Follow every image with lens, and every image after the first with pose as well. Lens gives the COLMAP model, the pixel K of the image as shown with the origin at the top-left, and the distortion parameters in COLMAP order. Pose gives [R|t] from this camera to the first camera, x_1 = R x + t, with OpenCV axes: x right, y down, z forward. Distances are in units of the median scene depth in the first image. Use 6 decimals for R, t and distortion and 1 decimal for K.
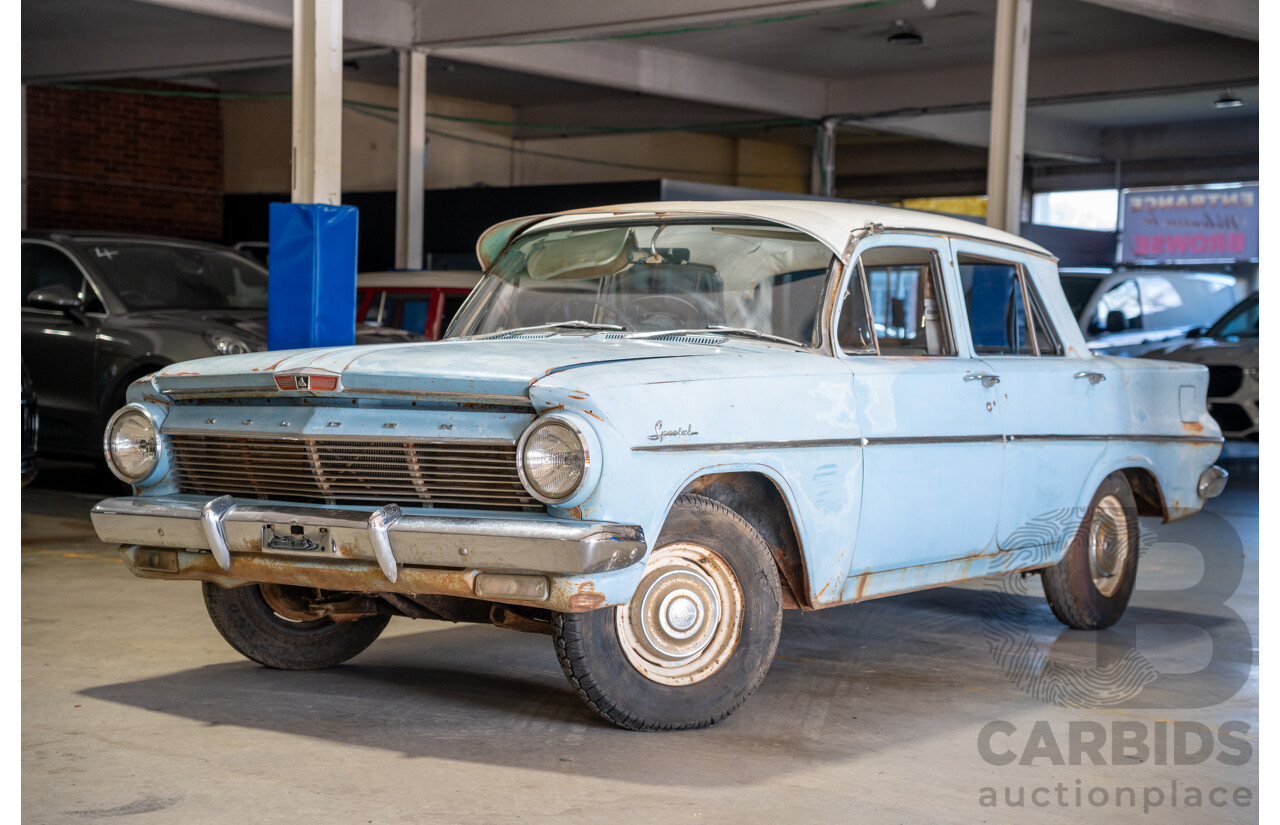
lens RADIAL K [[2053.1, 0, 640.0], [0, 2053.1, 412.5], [0, 0, 1]] dist [0.117850, 0.000538]
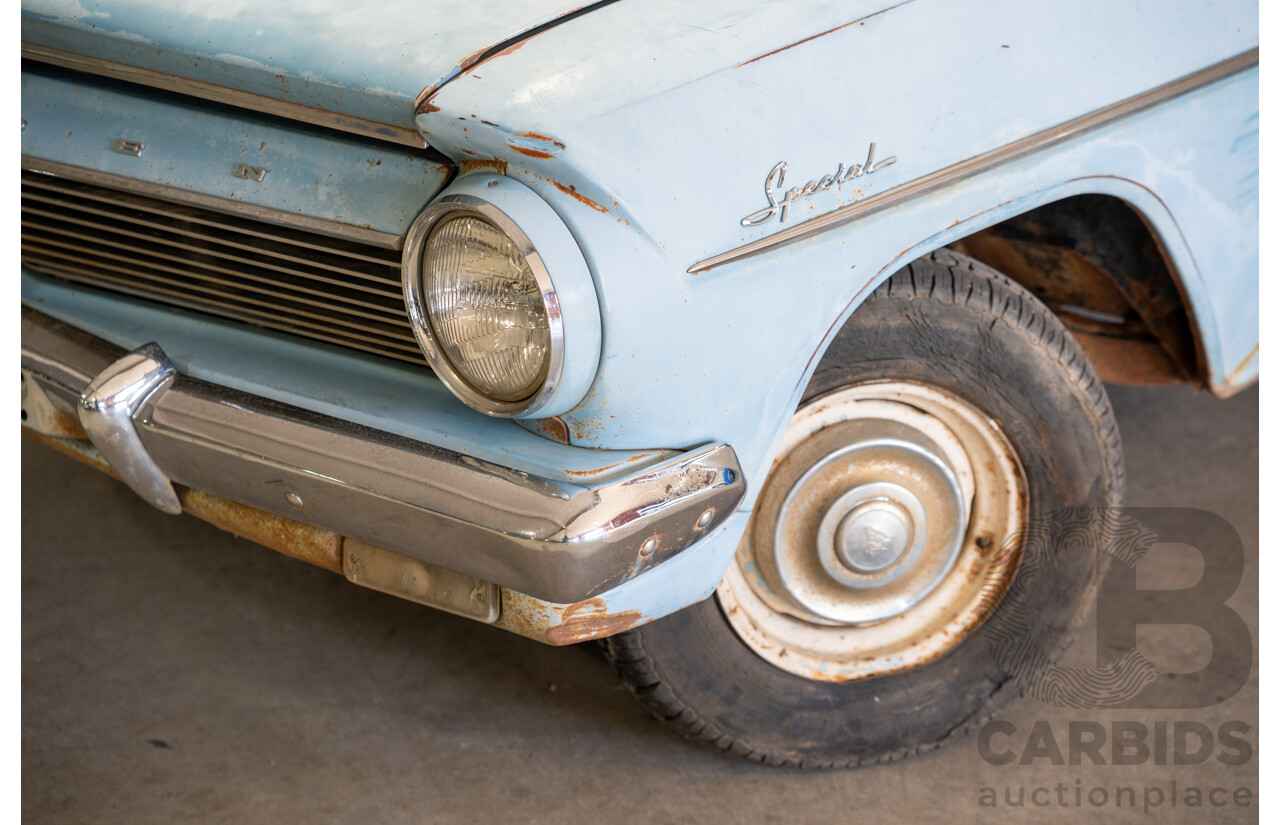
lens RADIAL K [[2300.8, 0, 640.0], [0, 2300.8, 412.5], [0, 0, 1]] dist [0.434872, 0.056904]
pose [[0.980985, 0.033243, -0.191213, 0.067117], [0.043873, 0.921736, 0.385327, -0.119385], [0.189057, -0.386389, 0.902752, 0.579029]]
